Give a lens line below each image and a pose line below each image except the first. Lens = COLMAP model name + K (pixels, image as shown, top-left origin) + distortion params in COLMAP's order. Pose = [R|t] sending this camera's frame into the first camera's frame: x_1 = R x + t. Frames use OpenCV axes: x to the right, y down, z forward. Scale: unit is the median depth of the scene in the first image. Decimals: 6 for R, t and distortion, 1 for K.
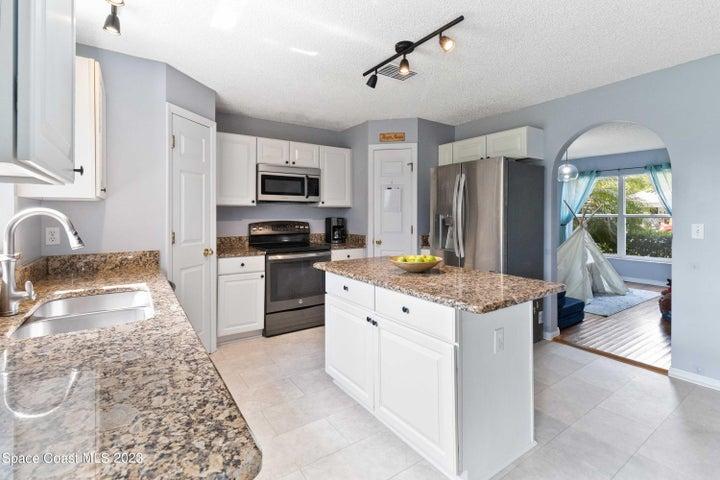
lens RADIAL K [[336.7, 0, 363.3], [0, 336.7, 216.5], [0, 0, 1]] dist [0.001913, -0.000131]
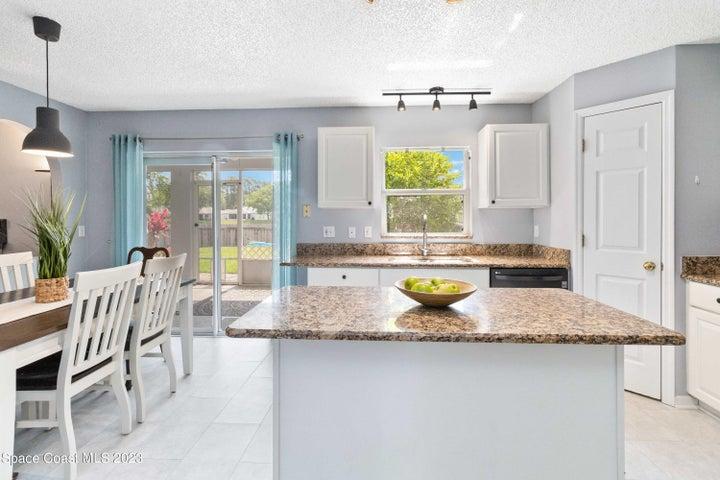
lens RADIAL K [[336.7, 0, 363.3], [0, 336.7, 216.5], [0, 0, 1]] dist [0.001913, -0.000131]
pose [[-0.606362, -0.000065, -0.795189, 0.437251], [-0.003033, 0.999993, 0.002231, -0.006408], [0.795183, 0.003764, -0.606358, 0.741642]]
